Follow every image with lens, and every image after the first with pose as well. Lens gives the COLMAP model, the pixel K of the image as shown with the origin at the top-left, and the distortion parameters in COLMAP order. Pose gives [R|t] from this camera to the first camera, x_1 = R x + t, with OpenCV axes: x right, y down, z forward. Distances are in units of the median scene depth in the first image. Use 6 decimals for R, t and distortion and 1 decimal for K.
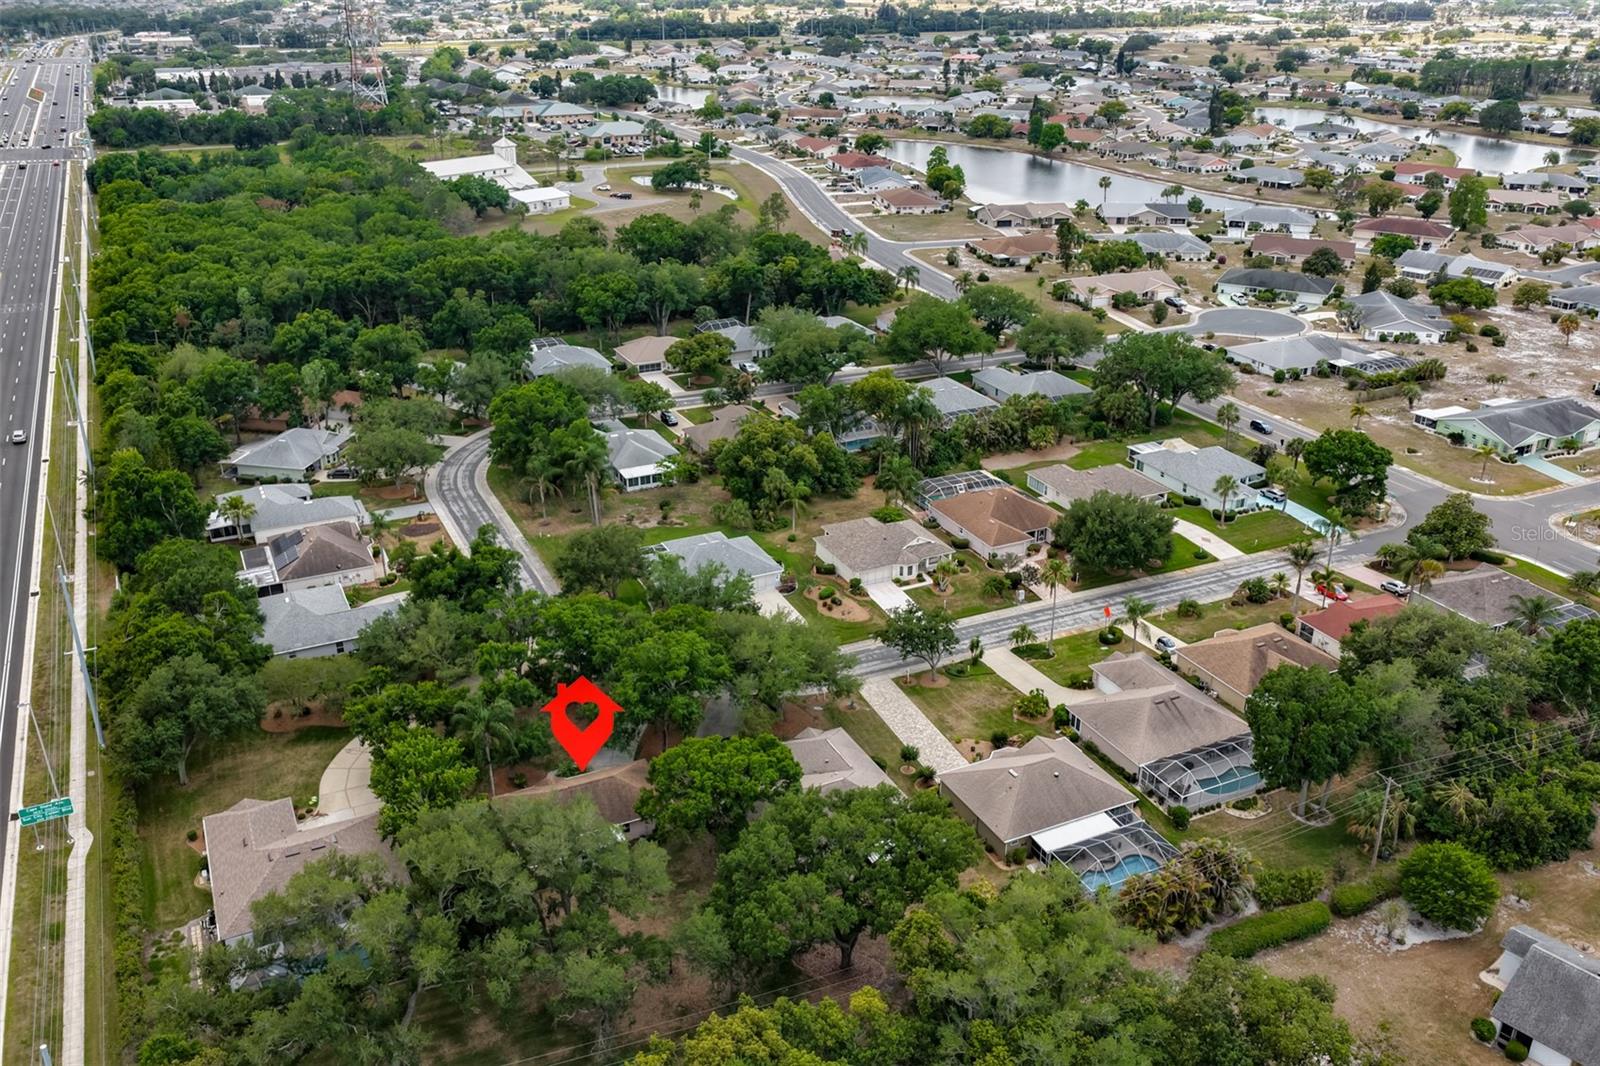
lens RADIAL K [[1331.5, 0, 800.0], [0, 1331.5, 533.0], [0, 0, 1]] dist [-0.018021, 0.041768]
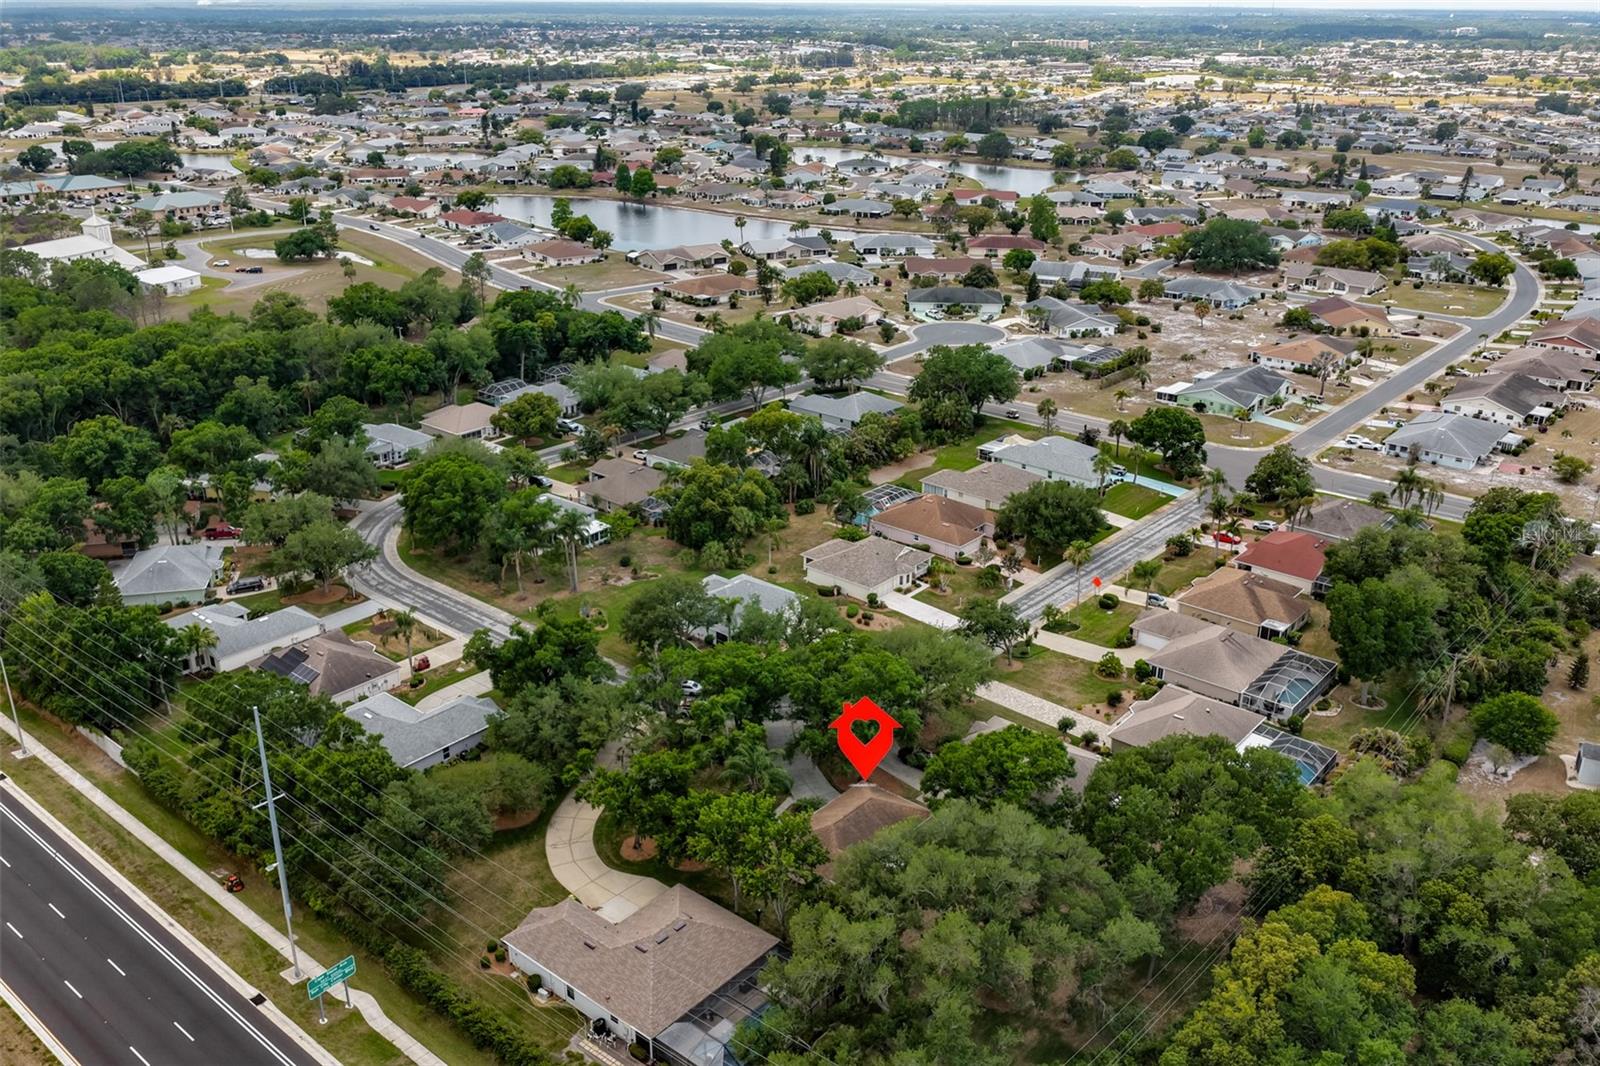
lens RADIAL K [[1331.5, 0, 800.0], [0, 1331.5, 533.0], [0, 0, 1]] dist [-0.018021, 0.041768]
pose [[0.914152, -0.151550, 0.375977, -0.260405], [0.164429, 0.986386, -0.002199, -0.013273], [-0.370525, 0.063831, 0.926627, 0.021115]]
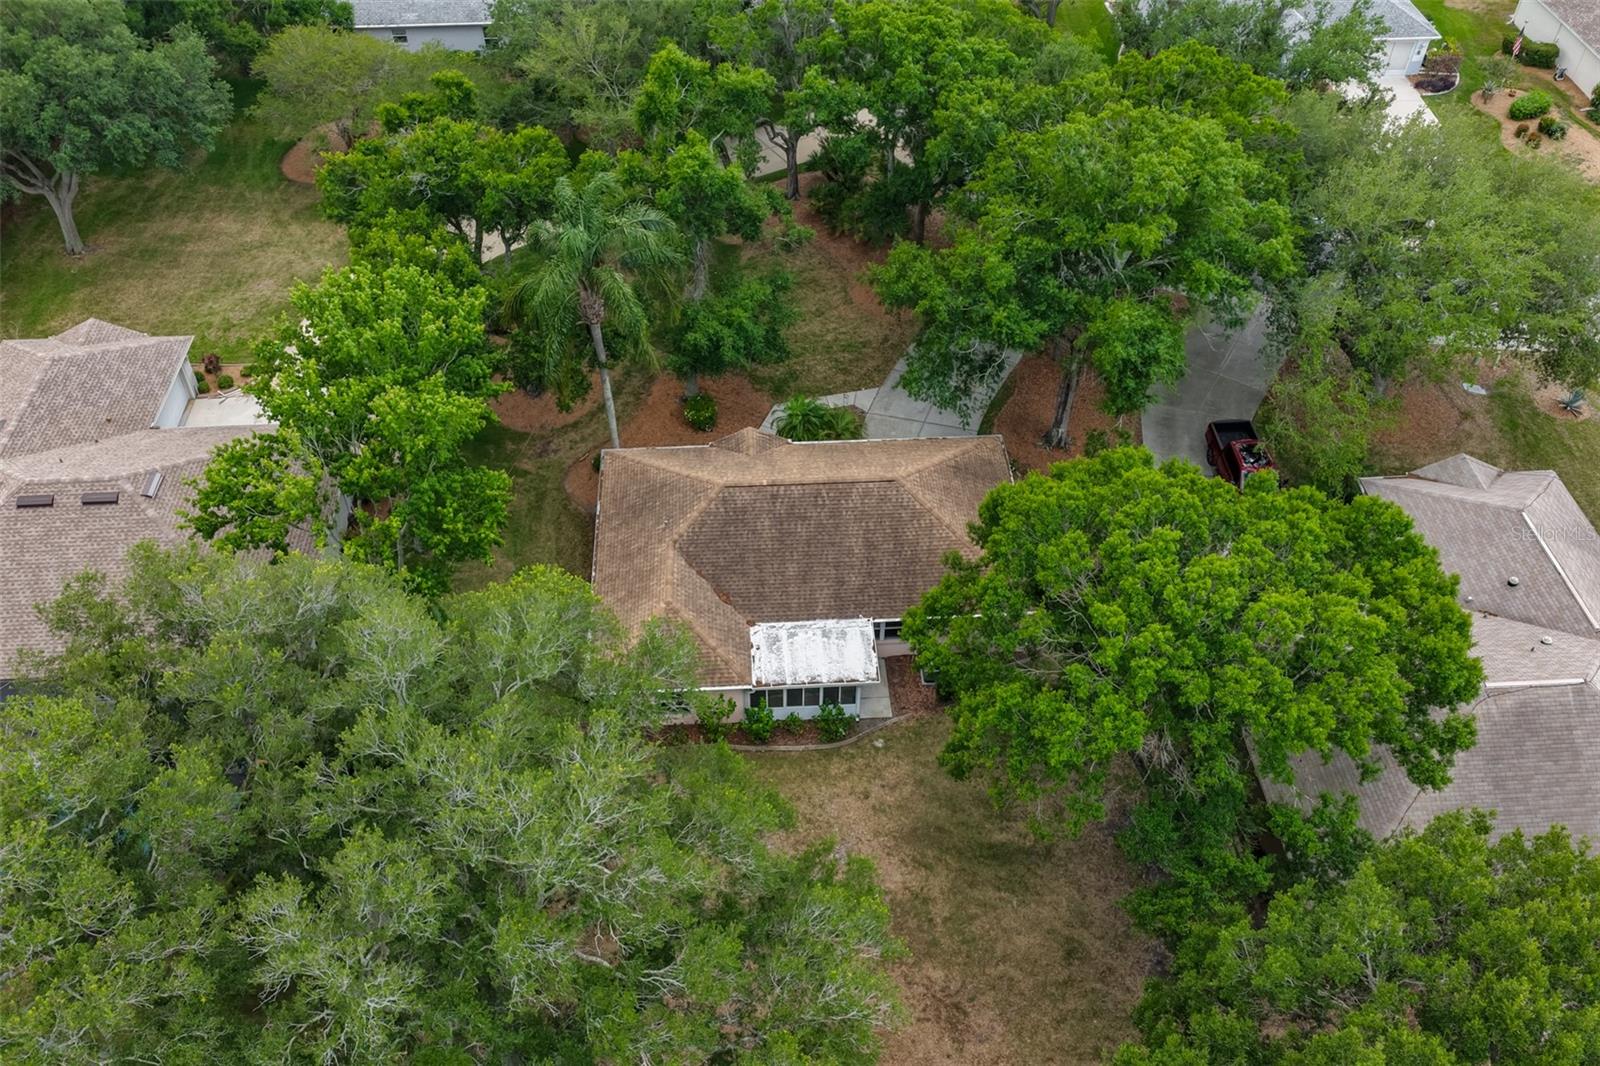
lens RADIAL K [[1331.5, 0, 800.0], [0, 1331.5, 533.0], [0, 0, 1]] dist [-0.018021, 0.041768]
pose [[0.923995, 0.267433, -0.273336, -0.029193], [-0.153985, 0.914478, 0.374191, 0.030540], [0.350030, -0.303662, 0.886154, 0.319836]]
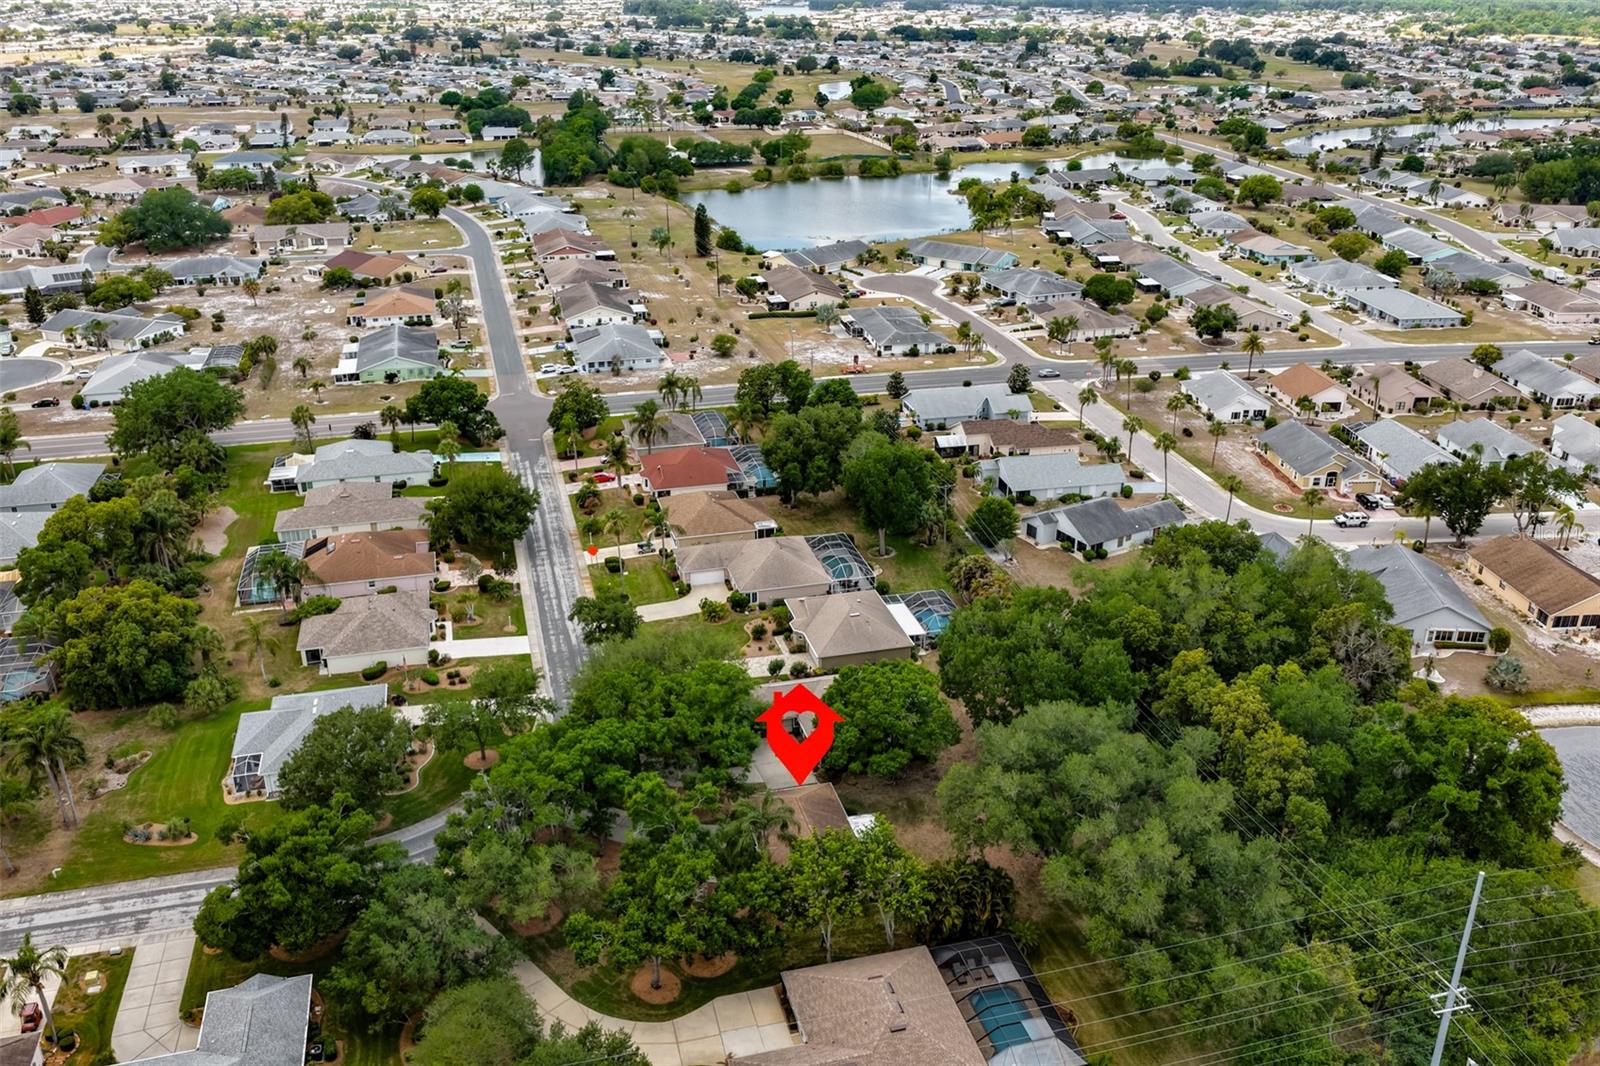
lens RADIAL K [[1331.5, 0, 800.0], [0, 1331.5, 533.0], [0, 0, 1]] dist [-0.018021, 0.041768]
pose [[0.191546, -0.397035, 0.897593, -0.449086], [0.398105, 0.867347, 0.298700, -0.134025], [-0.897119, 0.300122, 0.324199, 0.293146]]
